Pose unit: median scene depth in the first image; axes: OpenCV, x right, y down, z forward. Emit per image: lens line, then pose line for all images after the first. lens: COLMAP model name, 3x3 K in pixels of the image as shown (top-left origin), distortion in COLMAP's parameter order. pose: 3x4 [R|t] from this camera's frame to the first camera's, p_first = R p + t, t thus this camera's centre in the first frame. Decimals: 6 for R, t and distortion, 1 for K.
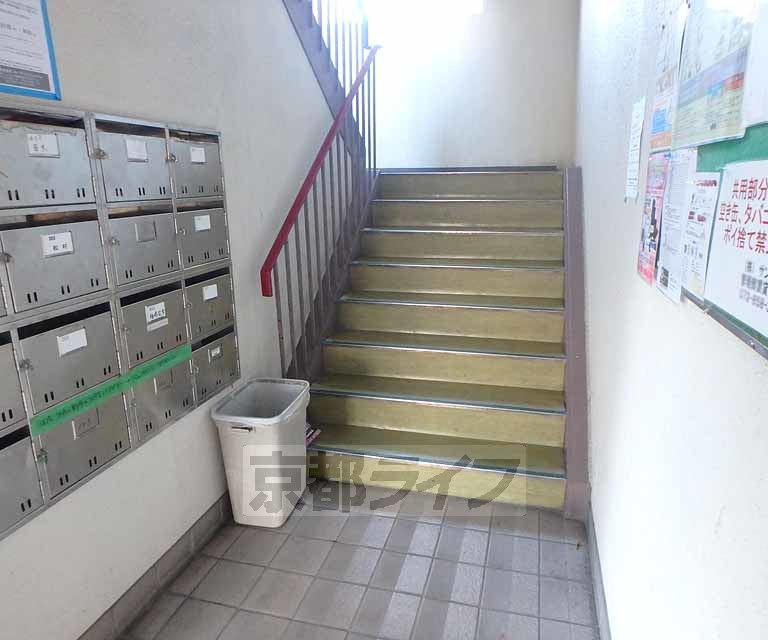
lens RADIAL K [[504.6, 0, 384.0], [0, 504.6, 320.0], [0, 0, 1]] dist [-0.032320, 0.002947]
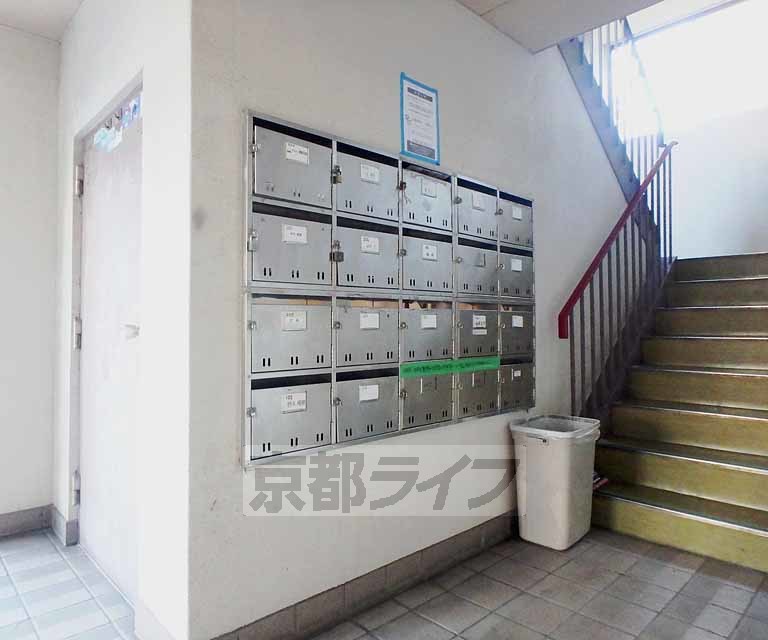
lens RADIAL K [[504.6, 0, 384.0], [0, 504.6, 320.0], [0, 0, 1]] dist [-0.032320, 0.002947]
pose [[0.859959, 0.002056, -0.510359, -0.003275], [-0.129194, 0.968298, -0.213792, 0.221792], [0.493741, 0.249788, 0.832962, -0.155271]]
